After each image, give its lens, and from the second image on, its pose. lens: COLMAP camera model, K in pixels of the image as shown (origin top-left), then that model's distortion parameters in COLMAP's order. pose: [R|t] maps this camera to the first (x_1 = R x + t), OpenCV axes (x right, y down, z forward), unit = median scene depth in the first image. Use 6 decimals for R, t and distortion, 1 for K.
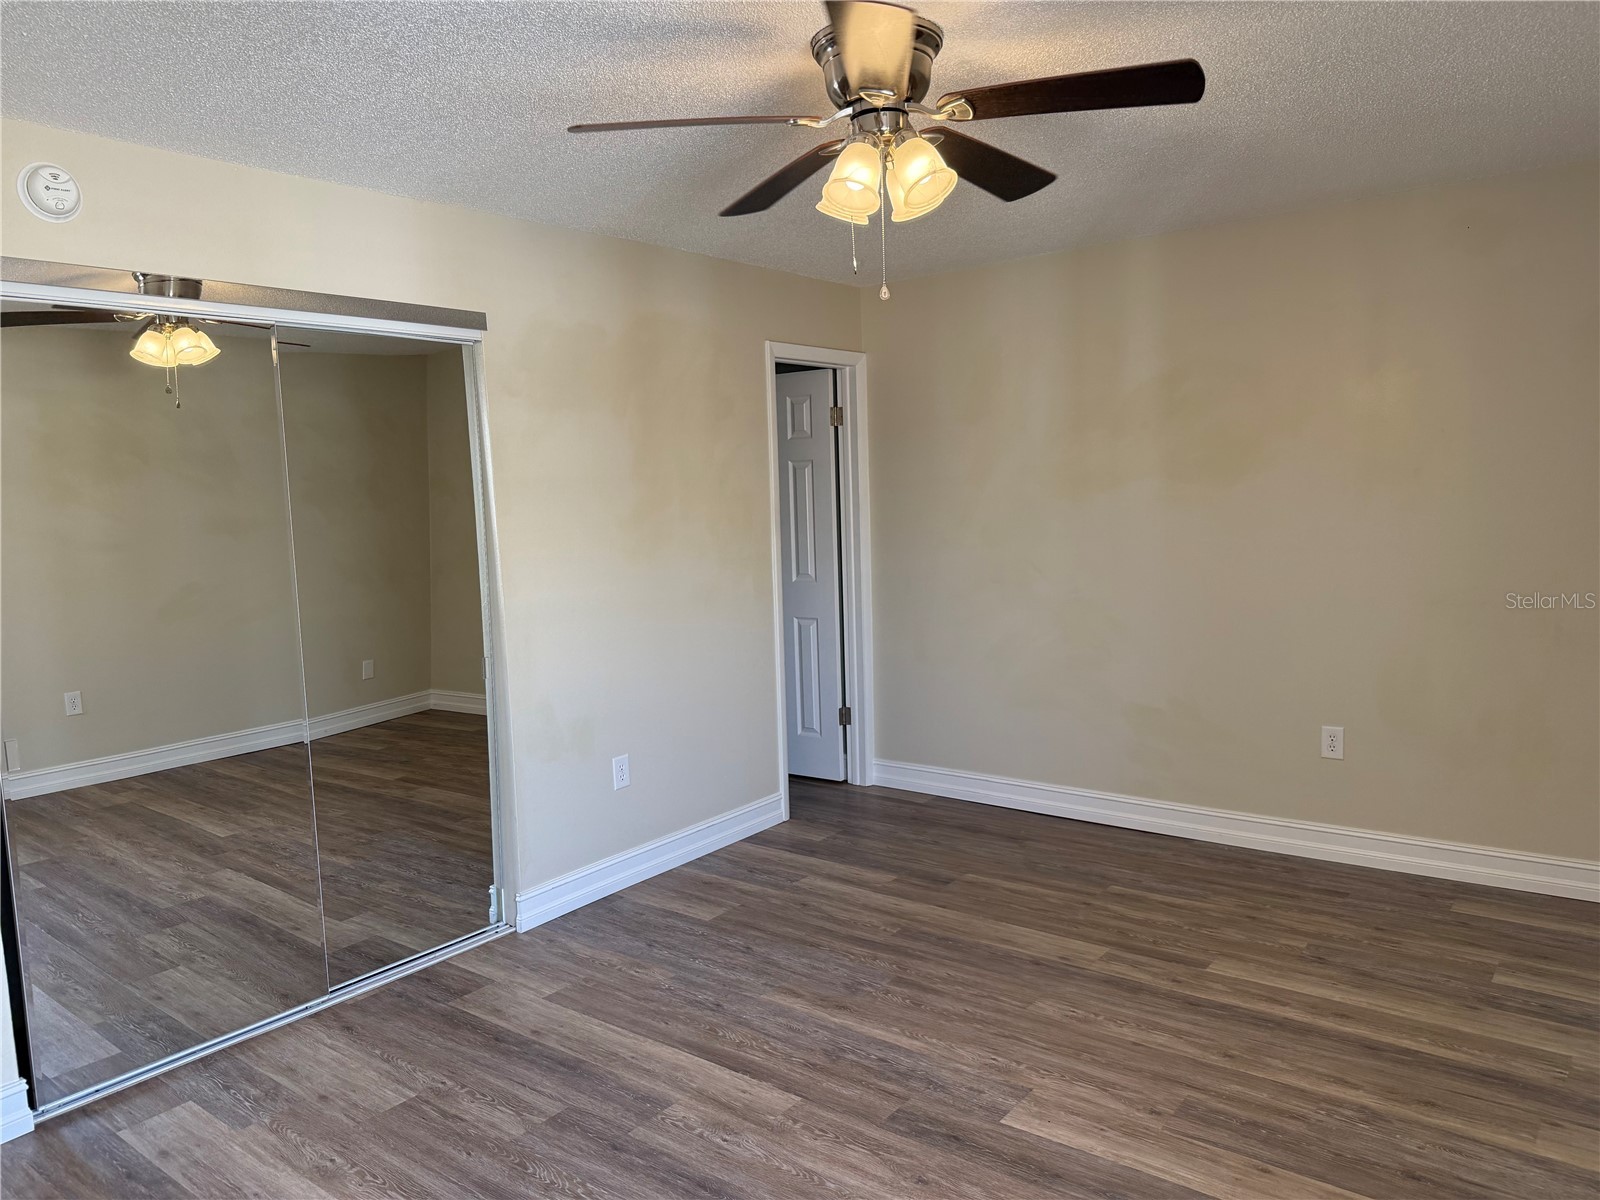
lens RADIAL K [[1134.1, 0, 800.0], [0, 1134.1, 600.0], [0, 0, 1]] dist [0.007525, -0.022381]
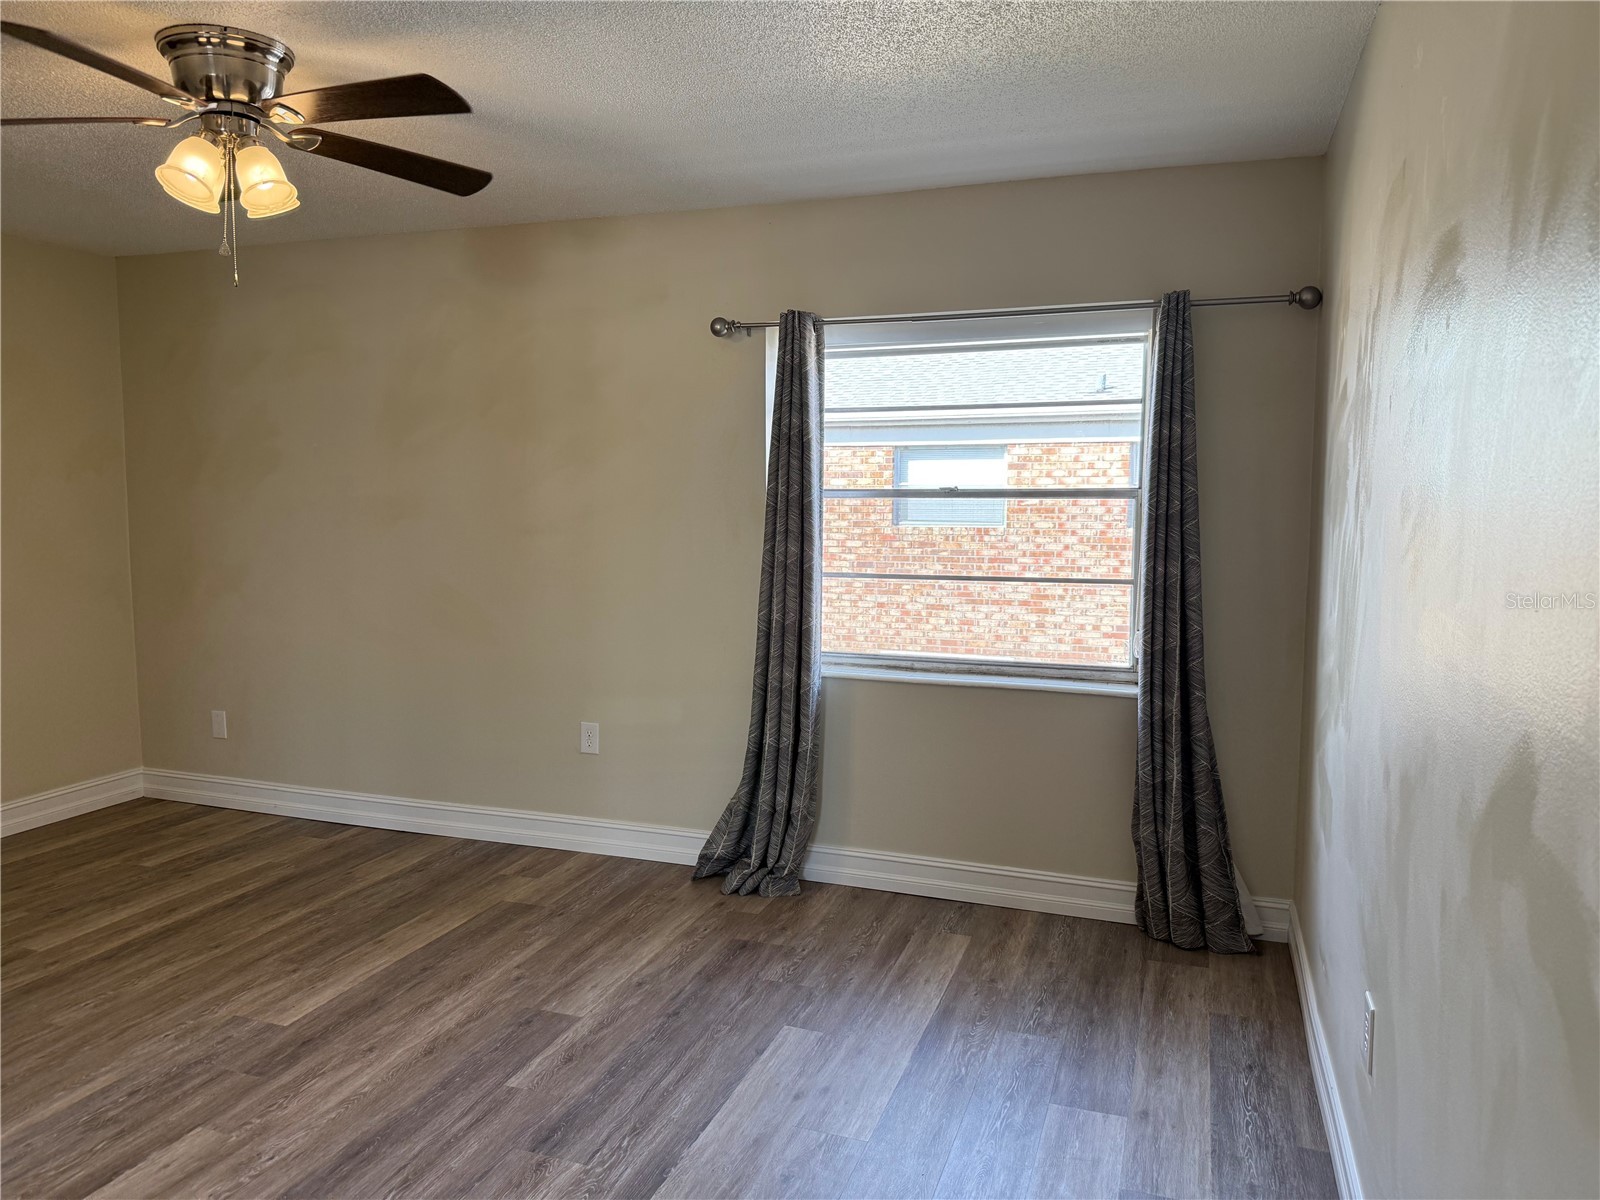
lens RADIAL K [[1134.1, 0, 800.0], [0, 1134.1, 600.0], [0, 0, 1]] dist [0.007525, -0.022381]
pose [[-0.312461, -0.060584, 0.947997, -0.988400], [0.104650, 0.989694, 0.097741, -0.017512], [-0.944149, 0.129749, -0.302901, 0.768448]]
